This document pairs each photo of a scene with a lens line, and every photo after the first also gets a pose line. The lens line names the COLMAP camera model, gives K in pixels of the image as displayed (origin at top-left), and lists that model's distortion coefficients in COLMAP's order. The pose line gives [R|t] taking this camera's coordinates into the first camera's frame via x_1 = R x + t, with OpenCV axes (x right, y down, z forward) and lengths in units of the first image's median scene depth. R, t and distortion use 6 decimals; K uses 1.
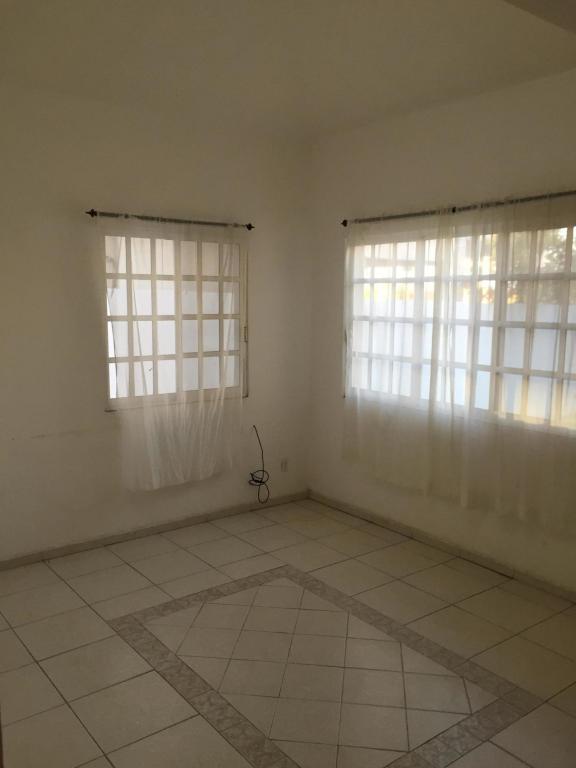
lens RADIAL K [[660.4, 0, 286.1], [0, 660.4, 378.8], [0, 0, 1]] dist [0.112742, -0.122926]
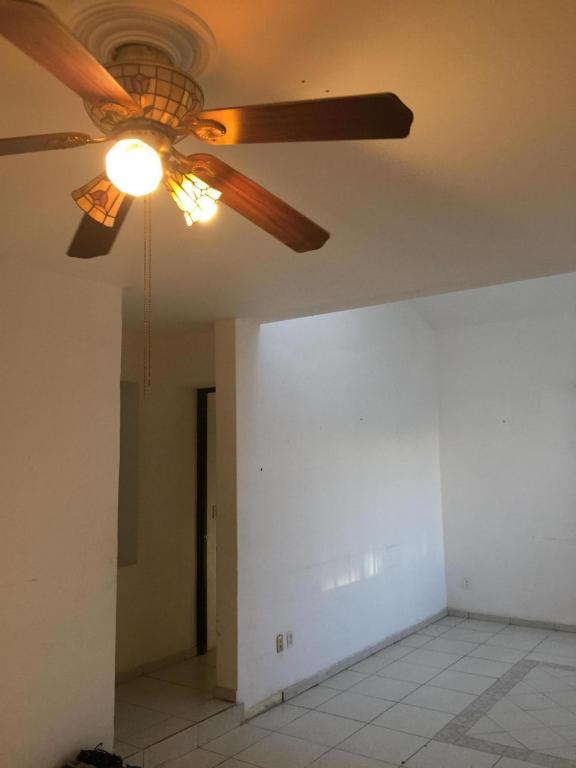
lens RADIAL K [[660.4, 0, 289.7], [0, 660.4, 383.1], [0, 0, 1]] dist [0.112742, -0.122926]
pose [[0.315035, -0.107132, -0.943014, 0.809115], [-0.087279, 0.986128, -0.141188, 0.006592], [0.945058, 0.126785, 0.301315, -0.027163]]
